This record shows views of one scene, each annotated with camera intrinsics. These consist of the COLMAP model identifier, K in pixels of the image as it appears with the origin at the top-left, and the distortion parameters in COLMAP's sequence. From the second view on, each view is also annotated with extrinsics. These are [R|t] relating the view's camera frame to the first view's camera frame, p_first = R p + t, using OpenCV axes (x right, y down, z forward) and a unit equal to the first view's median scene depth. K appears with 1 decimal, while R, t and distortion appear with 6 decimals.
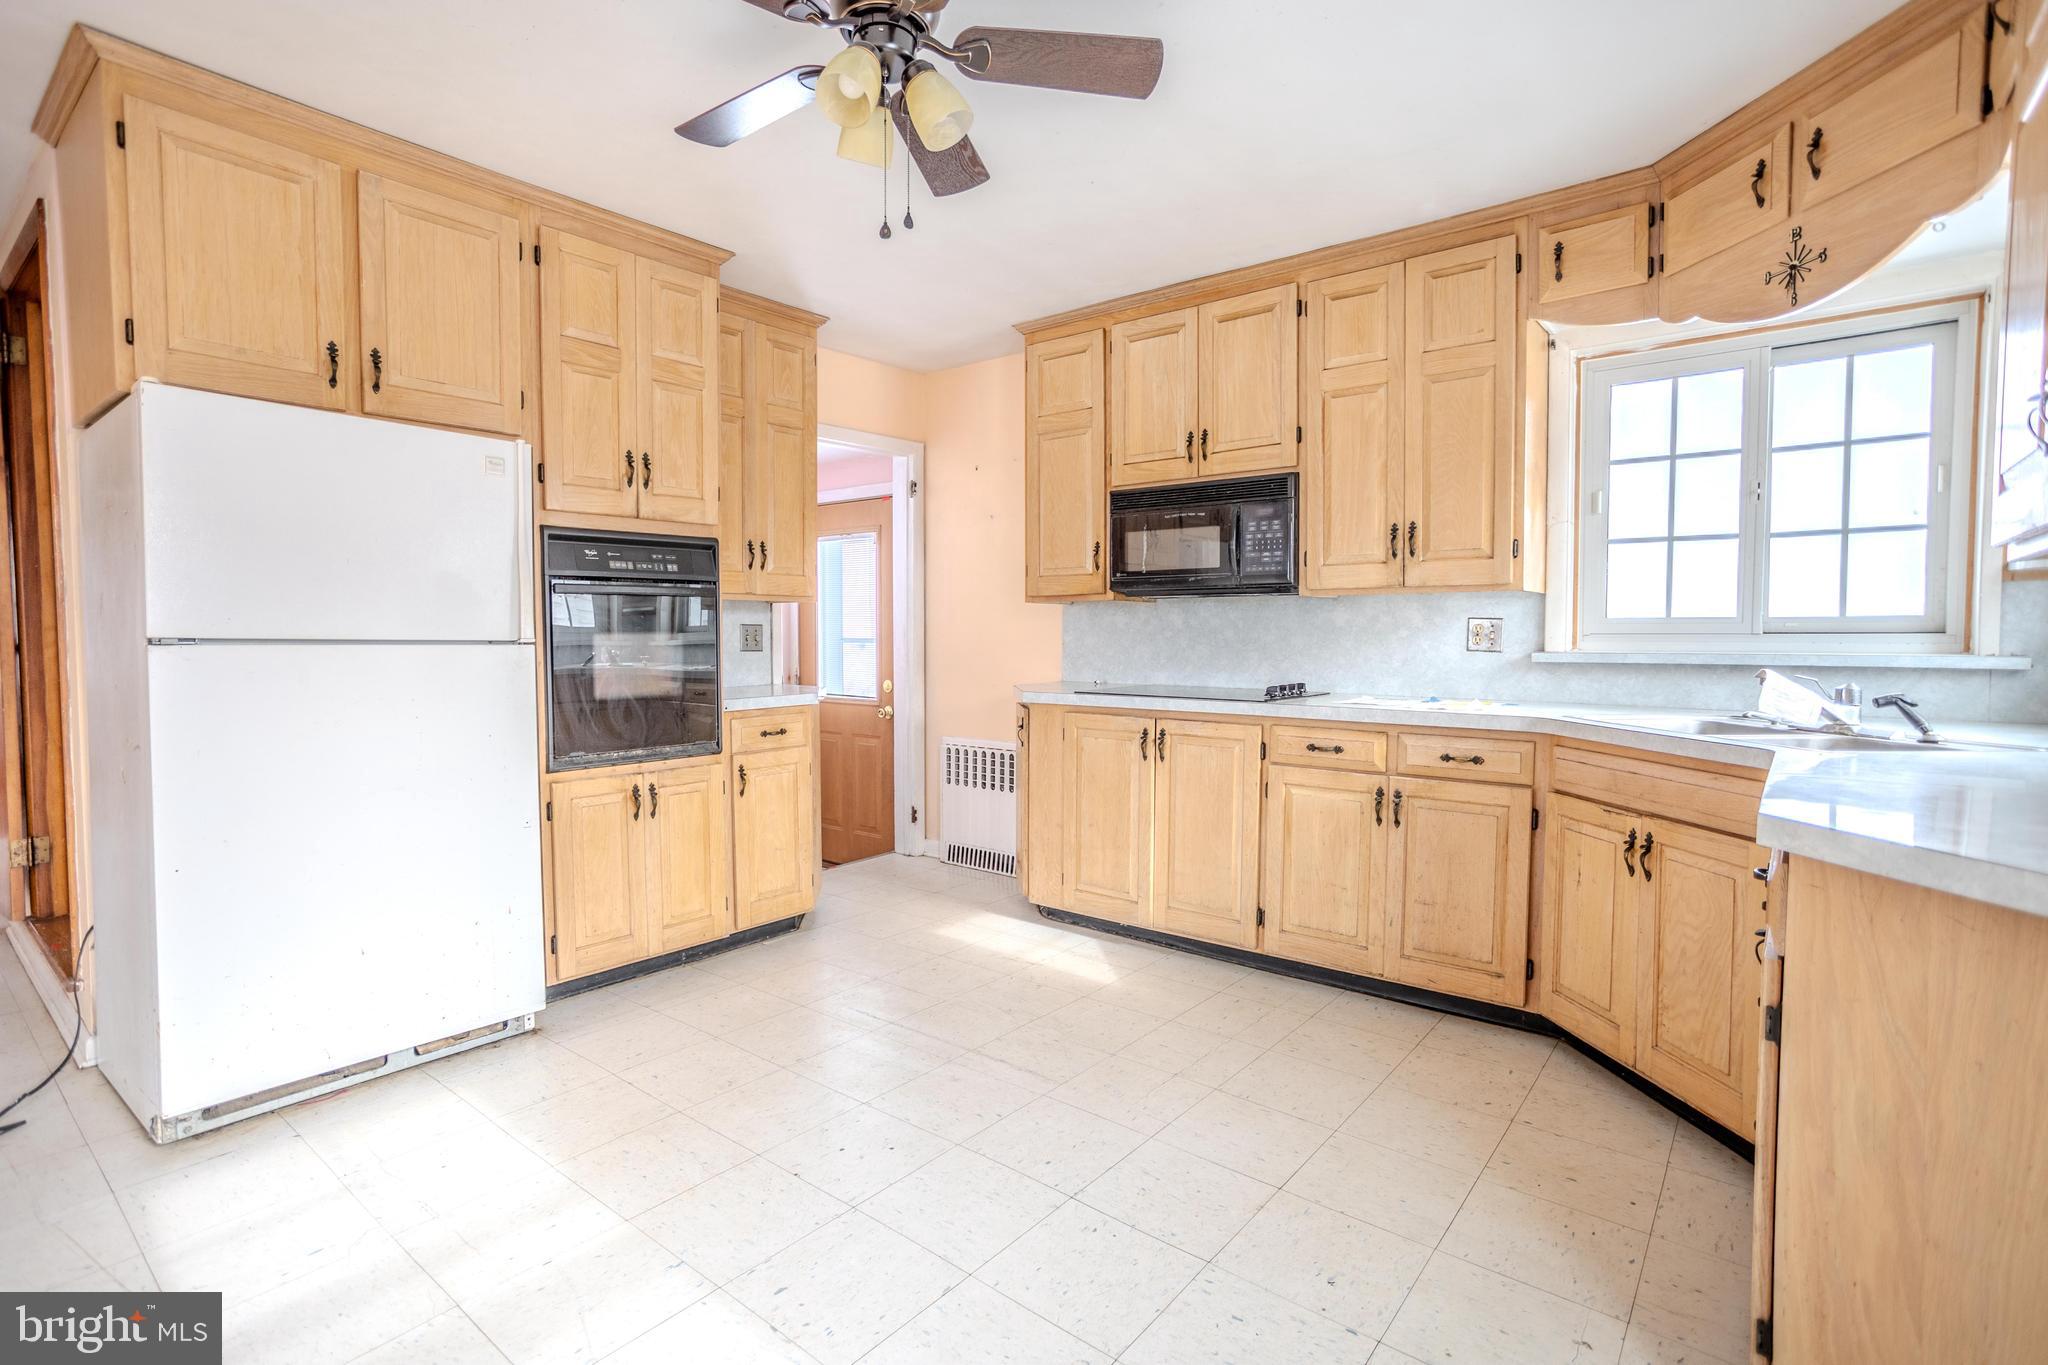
lens RADIAL K [[987.0, 0, 1004.3], [0, 987.0, 672.6], [0, 0, 1]] dist [-0.050761, 0.029290]
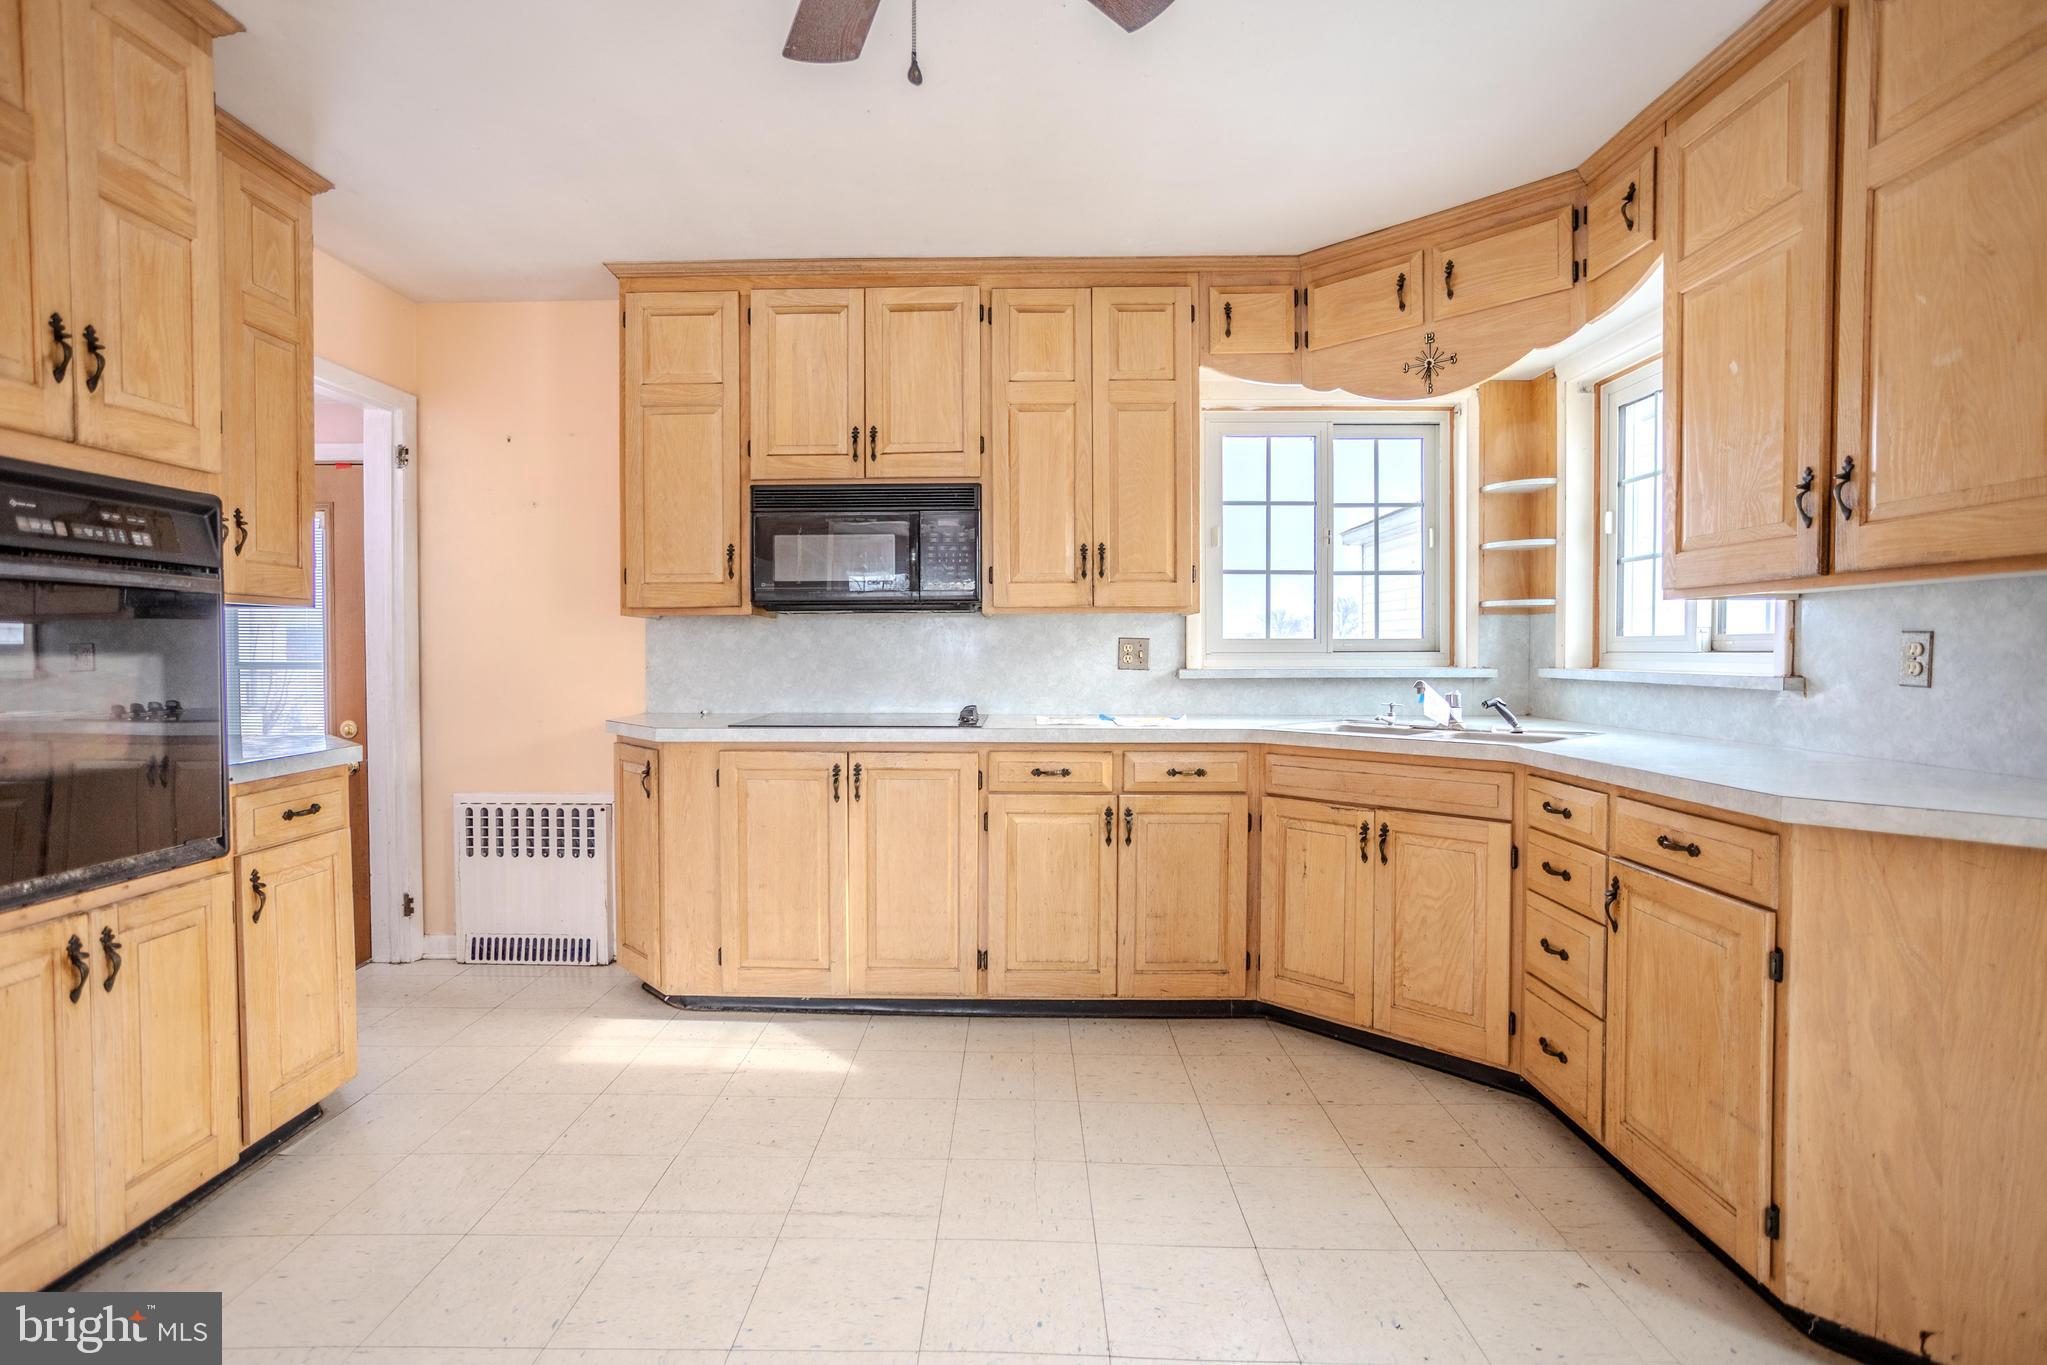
lens RADIAL K [[986.6, 0, 1009.4], [0, 986.6, 674.1], [0, 0, 1]] dist [-0.050761, 0.029290]
pose [[0.781003, -0.014285, 0.624364, -0.301823], [0.027029, 0.999575, -0.010940, -0.009471], [-0.623942, 0.025420, 0.781057, 0.259186]]
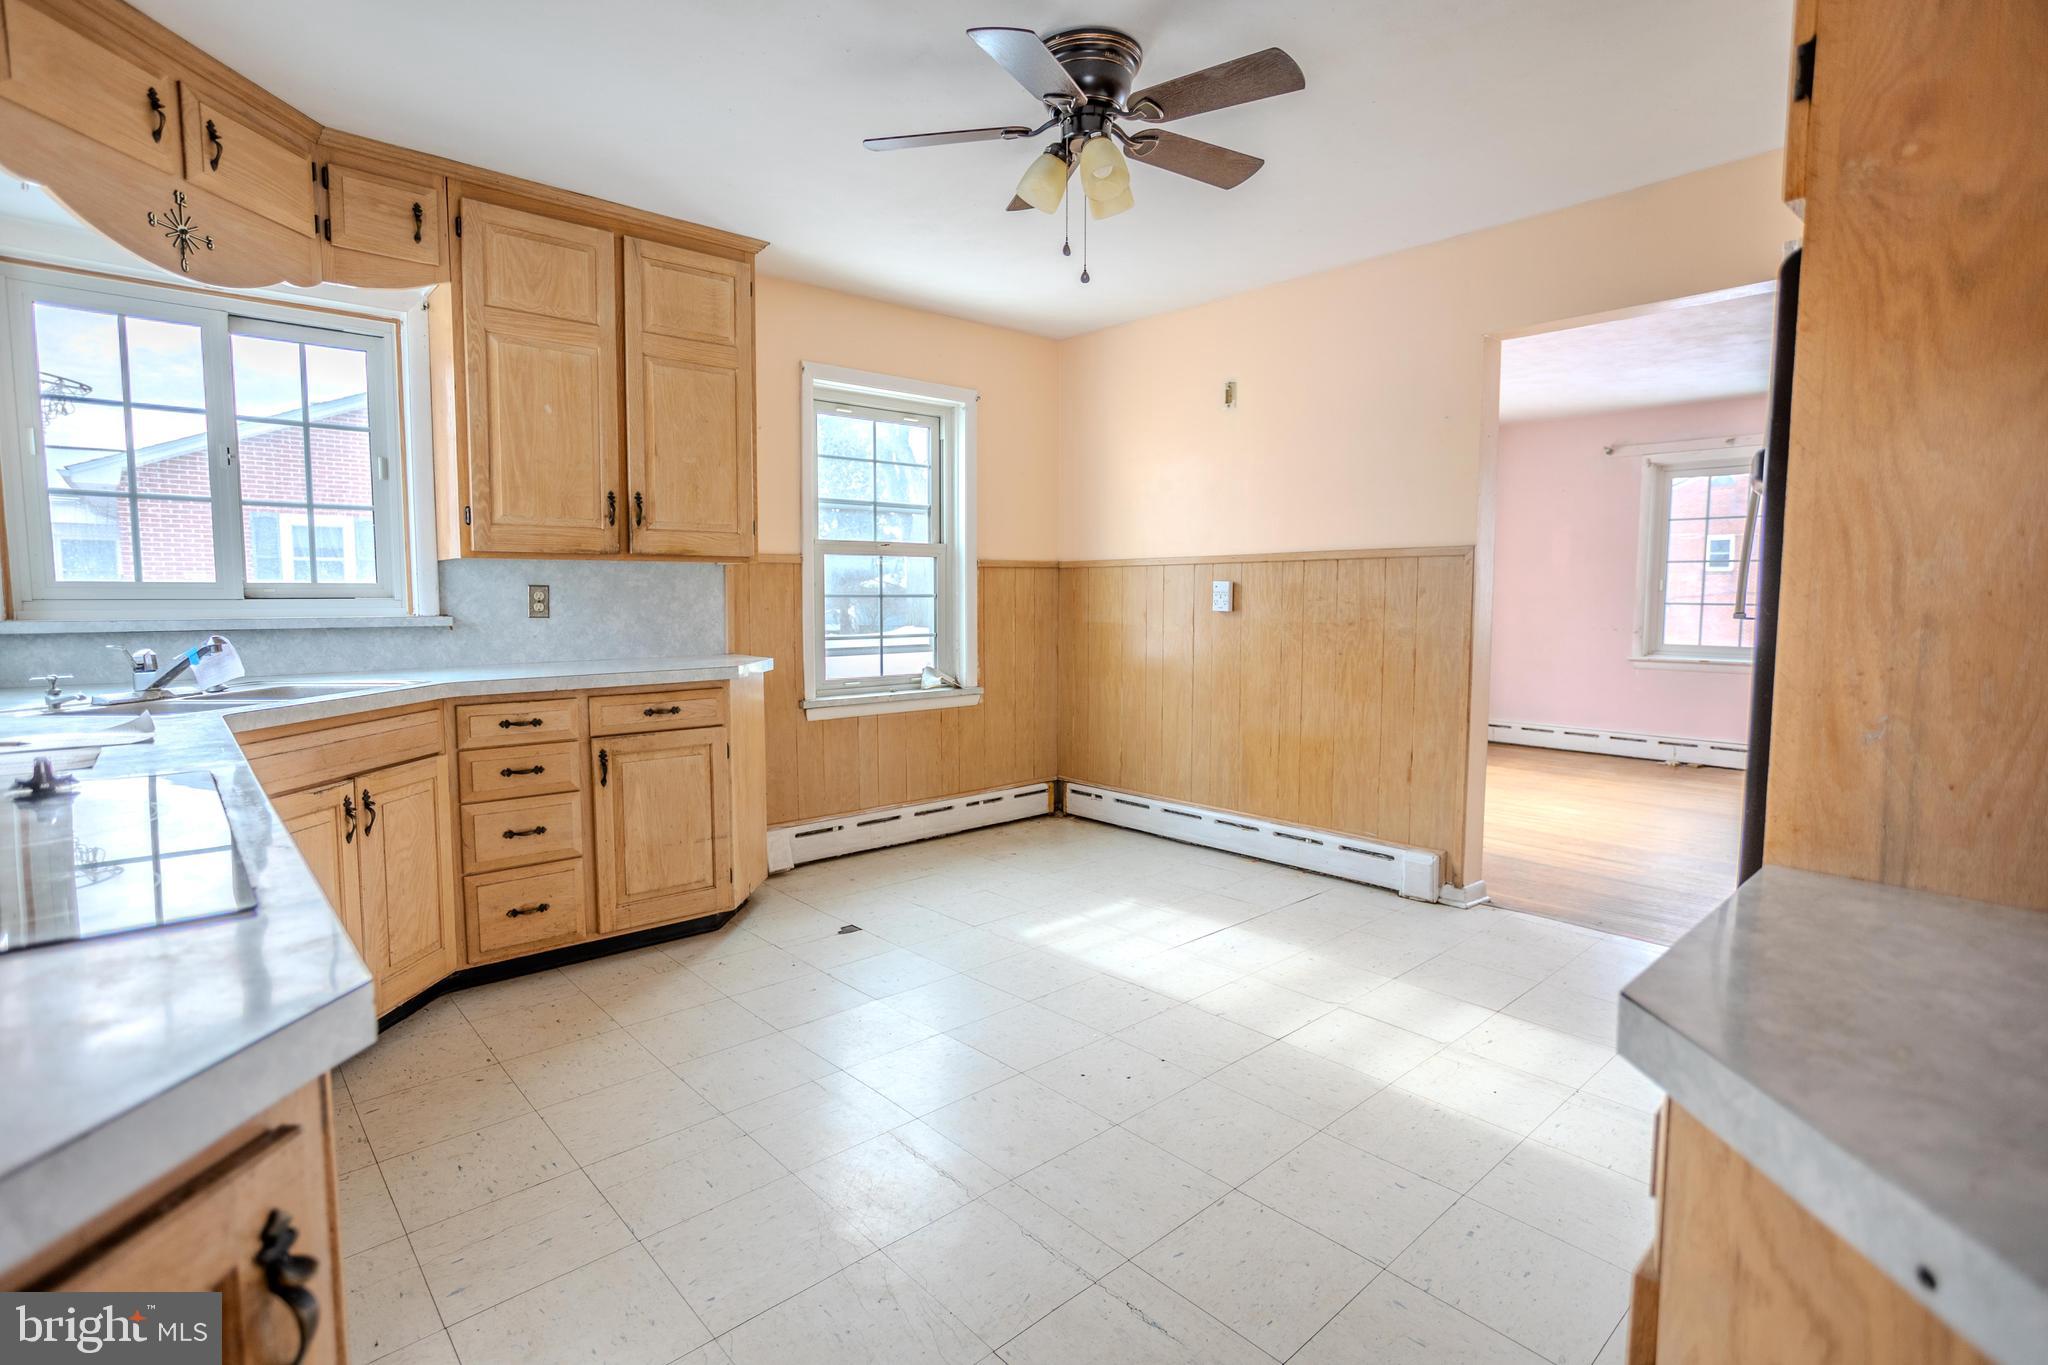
lens RADIAL K [[987.0, 0, 1008.1], [0, 987.0, 672.9], [0, 0, 1]] dist [-0.050761, 0.029290]
pose [[-0.987016, -0.012793, 0.160110, -0.136764], [0.007158, 0.992329, 0.123417, -0.061978], [-0.160461, 0.122961, -0.979353, 1.375737]]
